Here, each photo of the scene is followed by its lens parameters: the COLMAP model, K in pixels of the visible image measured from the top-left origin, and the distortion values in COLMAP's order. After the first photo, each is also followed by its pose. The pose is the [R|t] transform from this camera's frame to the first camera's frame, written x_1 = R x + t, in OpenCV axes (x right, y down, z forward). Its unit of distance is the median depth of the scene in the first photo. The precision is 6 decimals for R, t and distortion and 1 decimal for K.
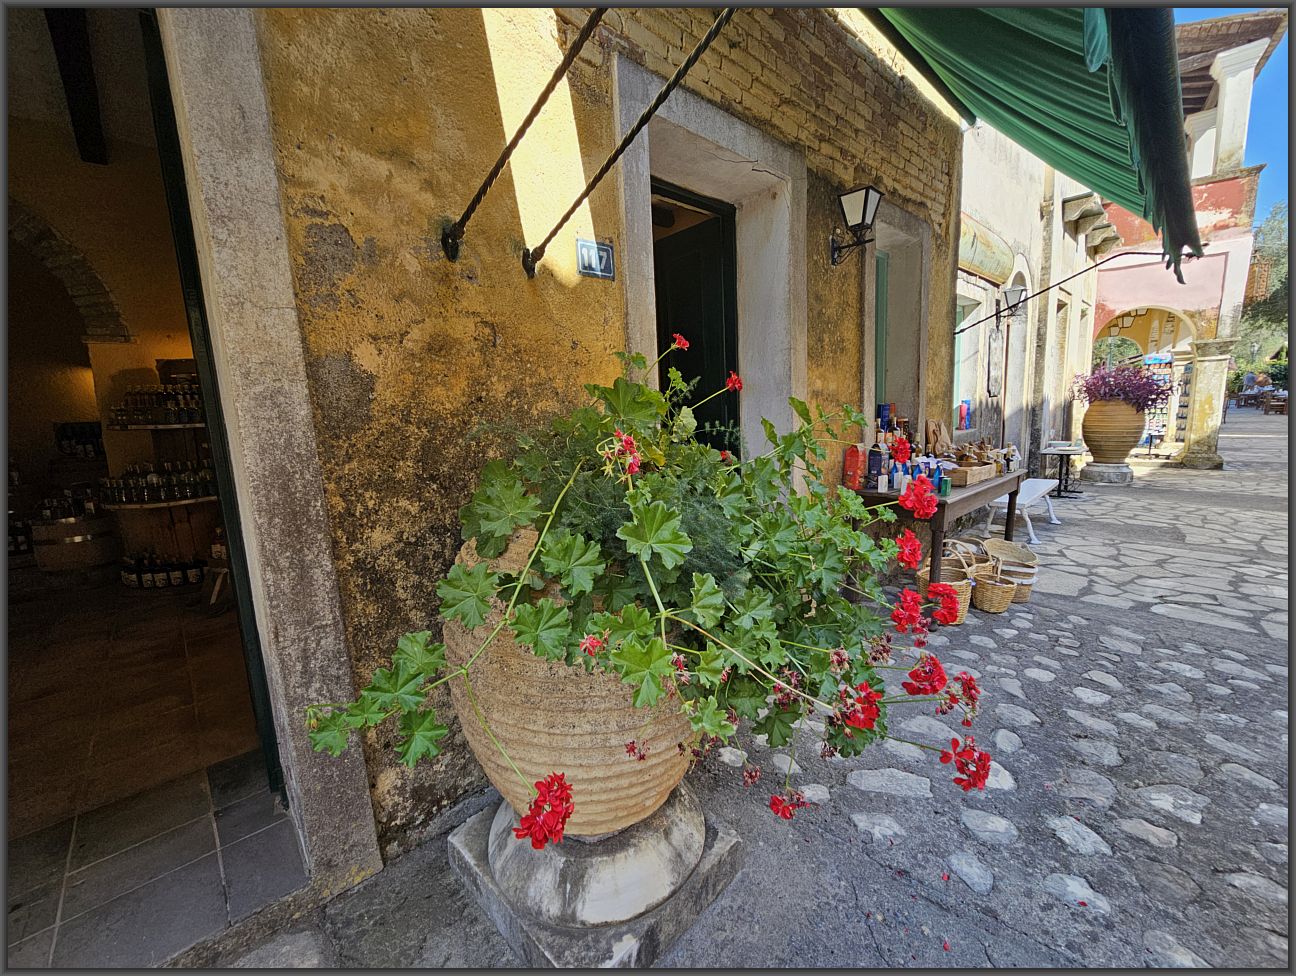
lens RADIAL K [[525.6, 0, 645.7], [0, 525.6, 485.5], [0, 0, 1]] dist [-0.003069, 0.000110]
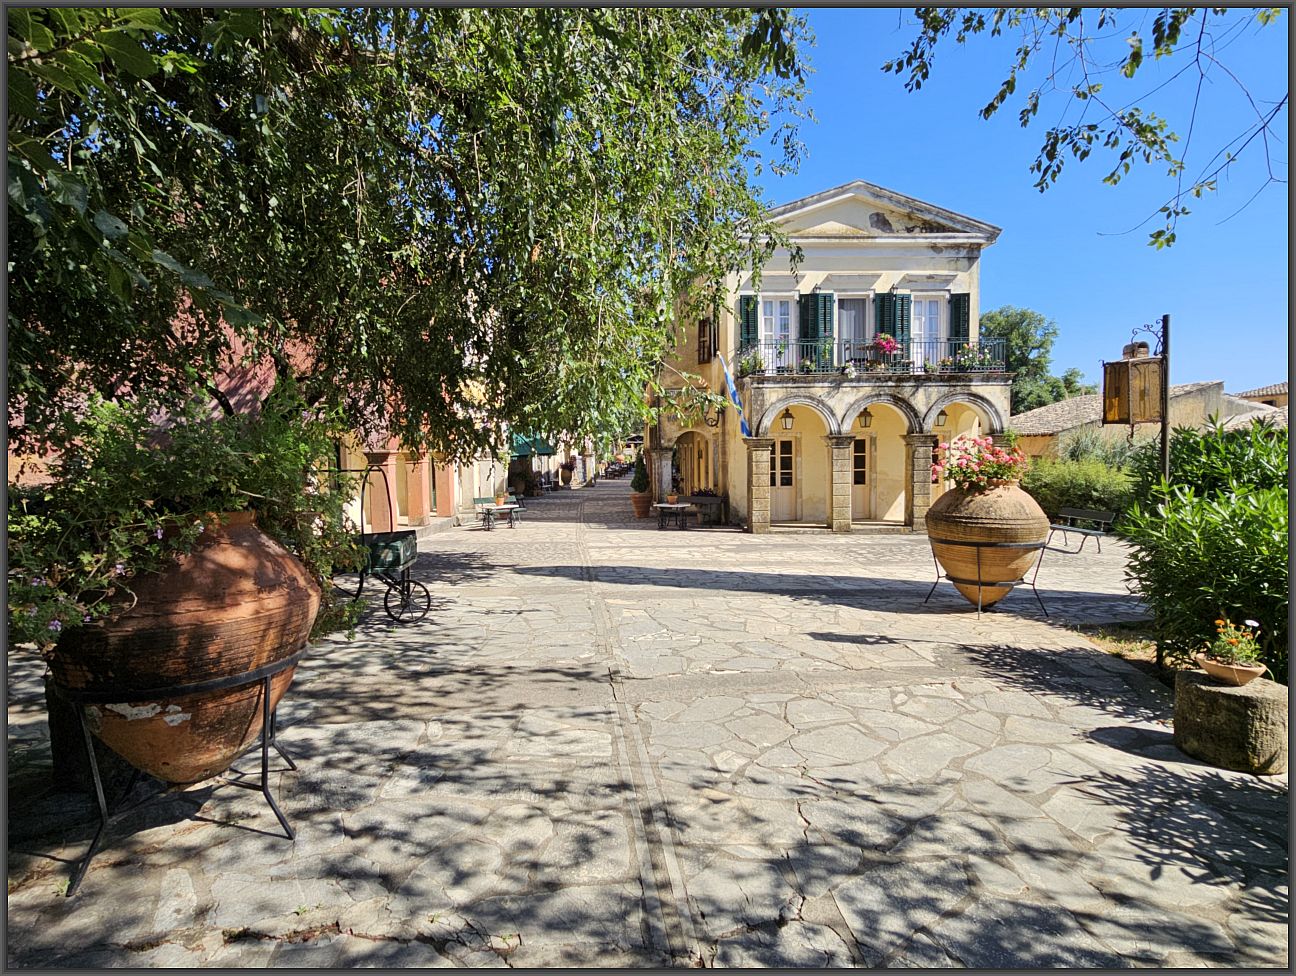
lens RADIAL K [[676.0, 0, 648.8], [0, 676.0, 484.5], [0, 0, 1]] dist [-0.001210, -0.001698]
pose [[0.752835, -0.002427, 0.658205, -4.246521], [0.078616, 0.993166, -0.086257, 0.938584], [-0.653498, 0.116683, 0.747881, -6.824584]]
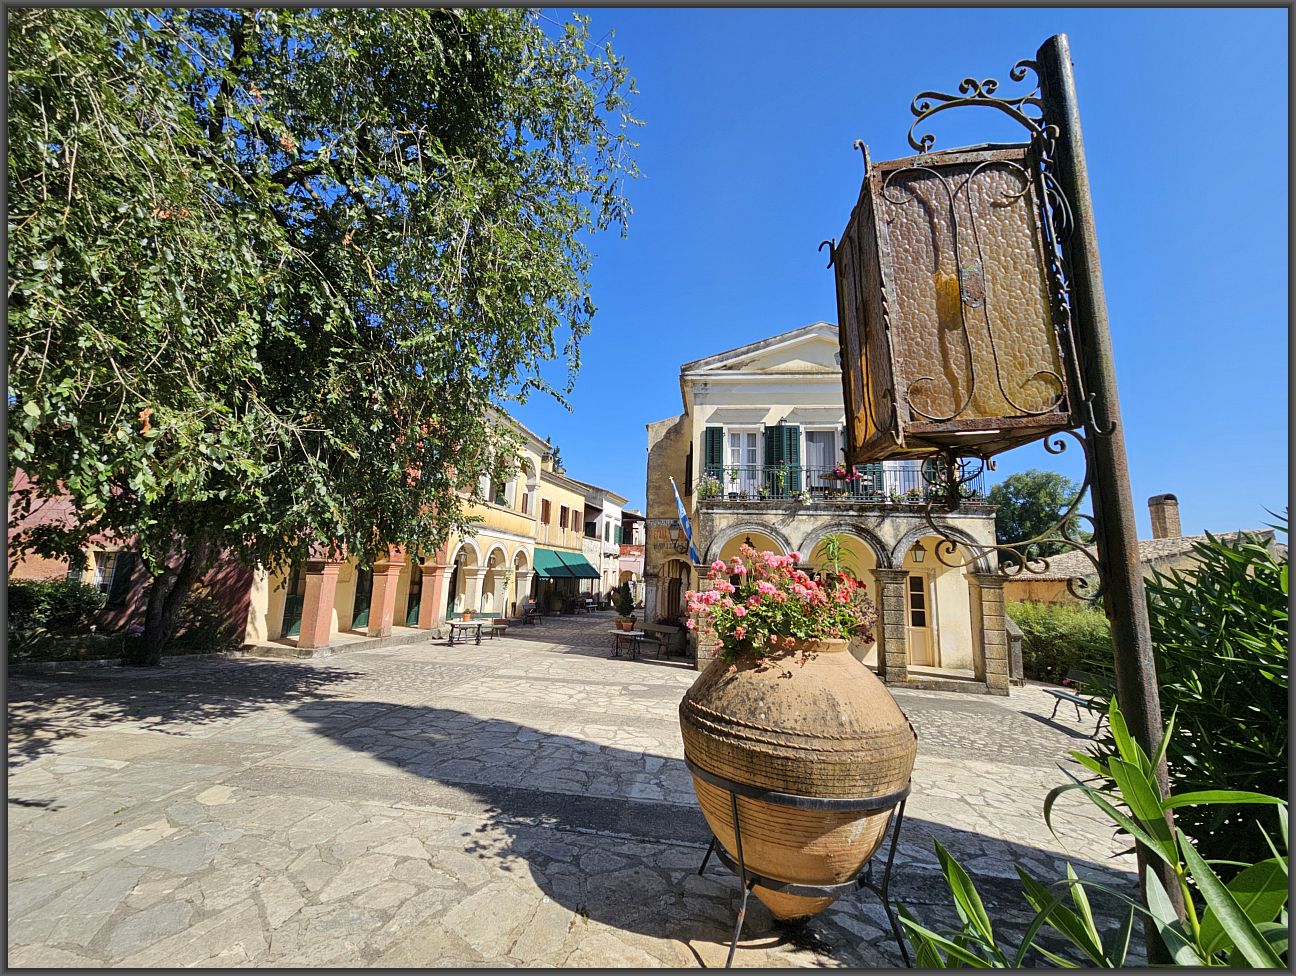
lens RADIAL K [[525.6, 0, 645.7], [0, 525.6, 485.5], [0, 0, 1]] dist [-0.003069, 0.000110]
pose [[0.848081, 0.161734, 0.504580, -2.924653], [0.007014, 0.948767, -0.315899, 0.871668], [-0.529821, 0.271447, 0.803497, -6.588926]]
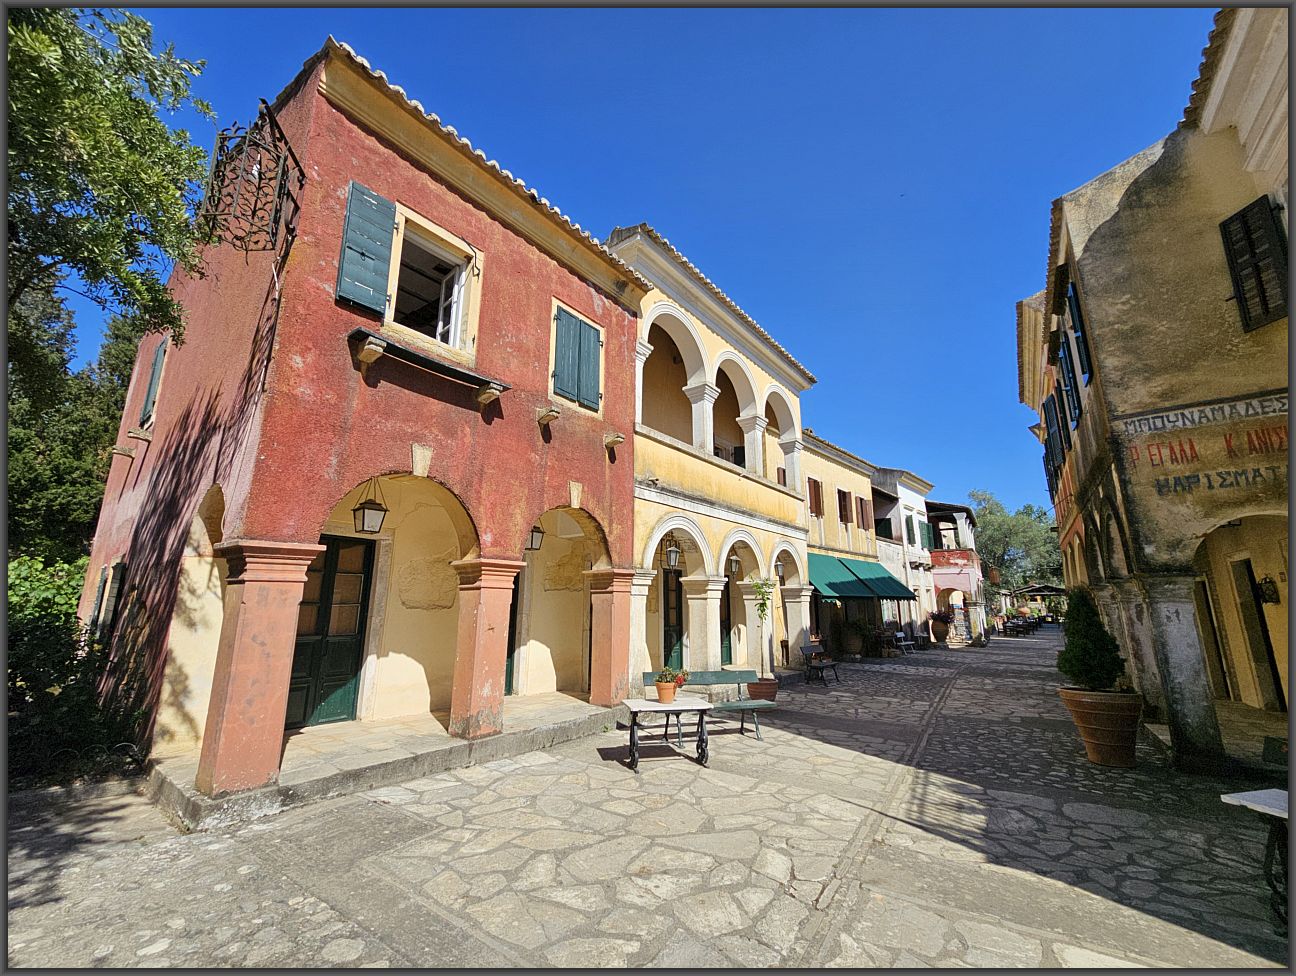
lens RADIAL K [[525.6, 0, 645.7], [0, 525.6, 485.5], [0, 0, 1]] dist [-0.003069, 0.000110]
pose [[0.996853, 0.060736, 0.050944, -2.143196], [-0.038338, 0.931859, -0.360789, 0.573681], [-0.069385, 0.357701, 0.931255, -4.254151]]
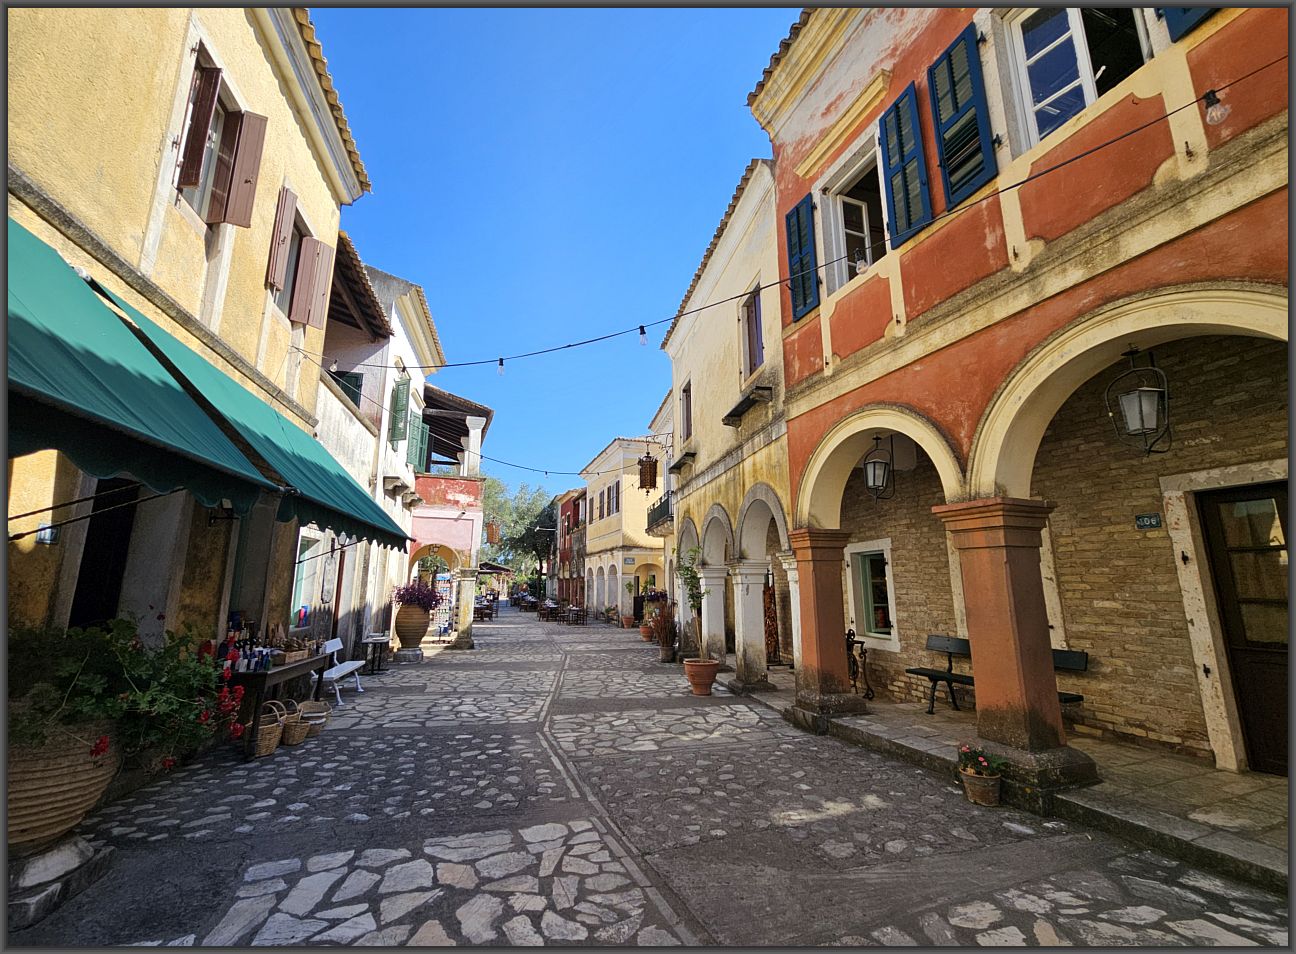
lens RADIAL K [[536.9, 0, 639.2], [0, 536.9, 479.2], [0, 0, 1]] dist [-0.000676, -0.000532]
pose [[0.507924, 0.212992, 0.834654, -0.307615], [0.100475, 0.947686, -0.302980, 0.062775], [-0.855522, 0.237753, 0.459952, -0.749025]]
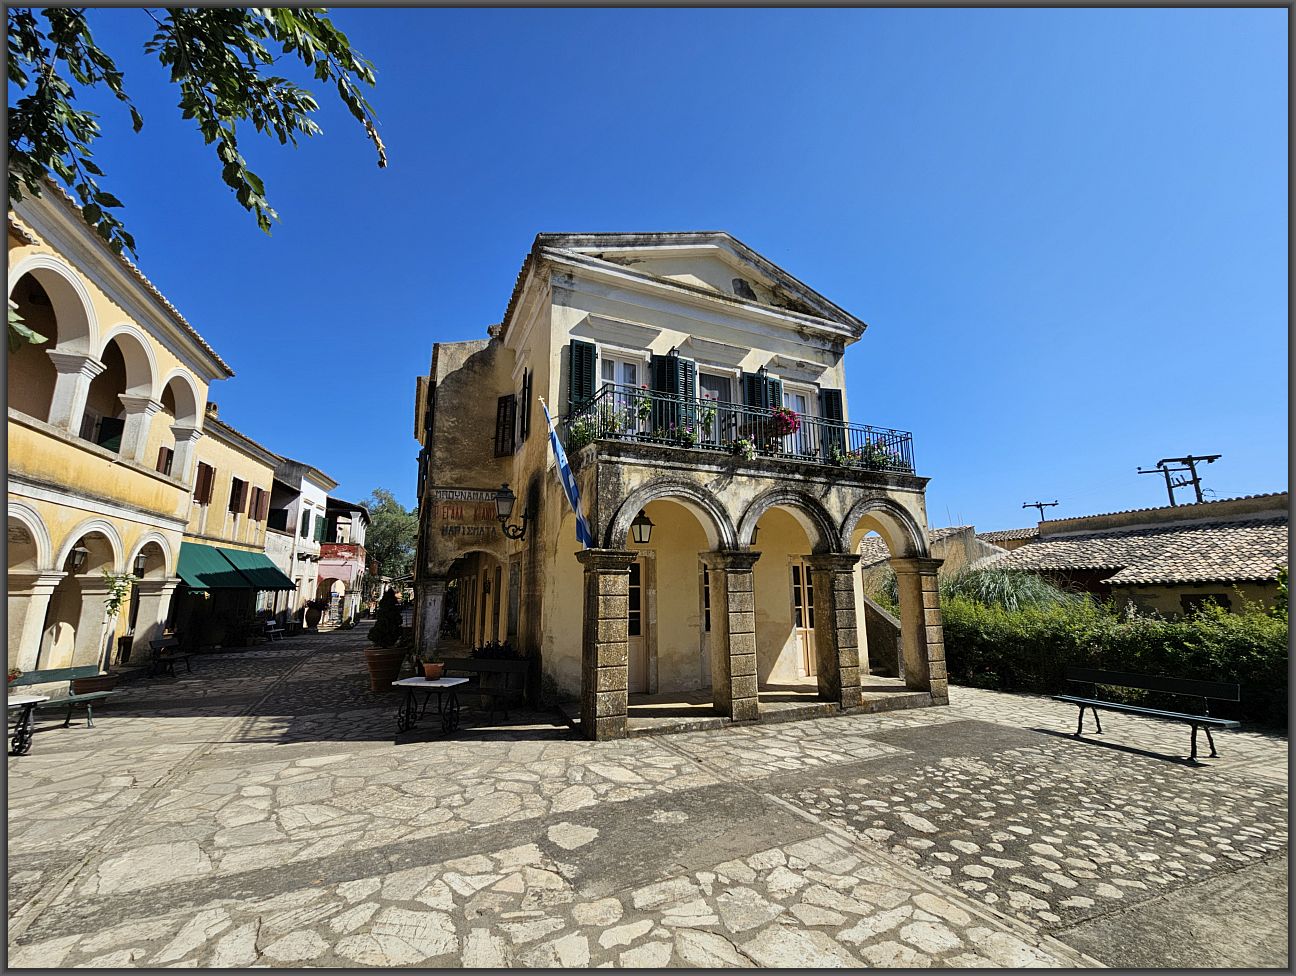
lens RADIAL K [[524.6, 0, 646.2], [0, 524.6, 486.9], [0, 0, 1]] dist [-0.001951, 0.000421]
pose [[0.454859, 0.209032, 0.865684, -2.522471], [0.116213, 0.949819, -0.290409, 0.673601], [-0.882948, 0.232699, 0.407741, -5.071264]]
